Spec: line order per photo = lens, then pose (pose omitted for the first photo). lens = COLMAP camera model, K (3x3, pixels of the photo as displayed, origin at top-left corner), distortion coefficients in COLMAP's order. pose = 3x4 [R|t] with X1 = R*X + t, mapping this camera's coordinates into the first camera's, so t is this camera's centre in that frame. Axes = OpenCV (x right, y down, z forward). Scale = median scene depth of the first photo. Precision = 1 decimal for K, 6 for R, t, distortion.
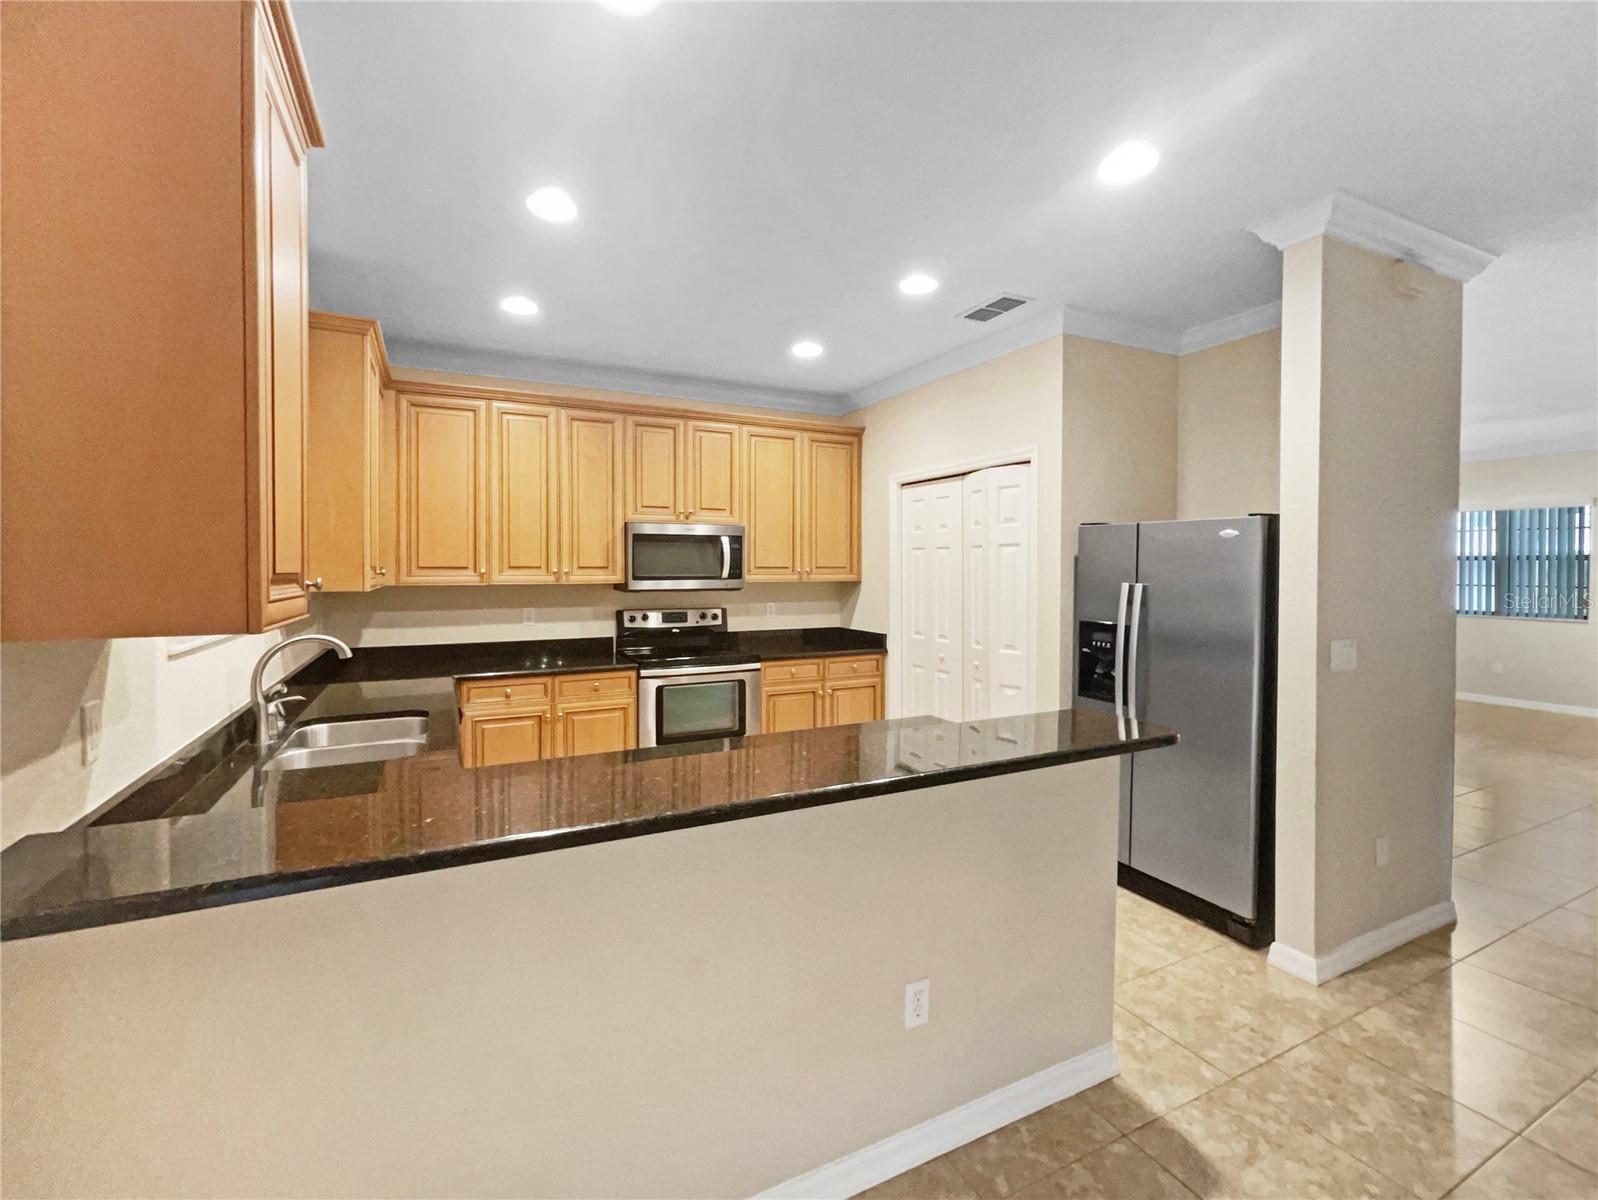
lens RADIAL K [[693.4, 0, 794.3], [0, 693.4, 582.2], [0, 0, 1]] dist [0.006559, -0.000174]
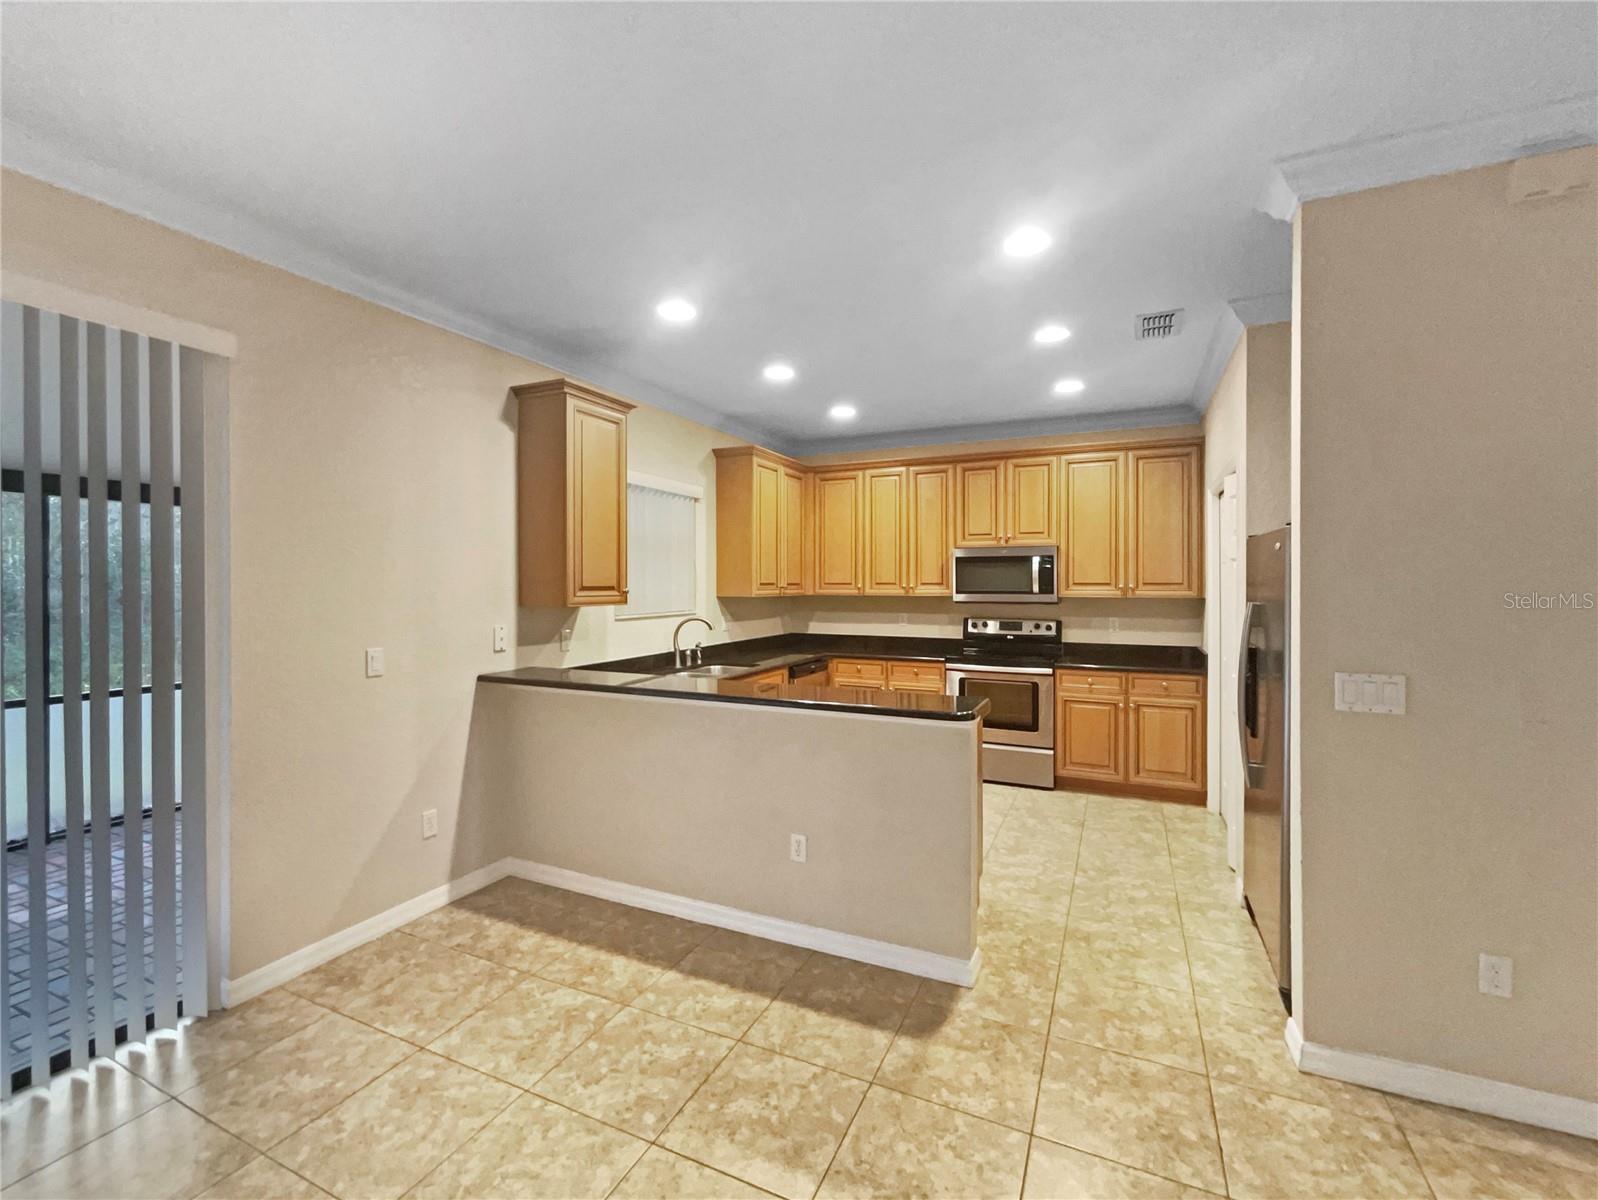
lens RADIAL K [[680.8, 0, 799.0], [0, 680.8, 600.0], [0, 0, 1]] dist [-0.000291, -0.000031]
pose [[0.625458, 0.018765, -0.780032, 0.532782], [-0.016649, 0.999804, 0.010702, -0.000185], [0.780080, 0.006292, 0.625648, -0.005649]]
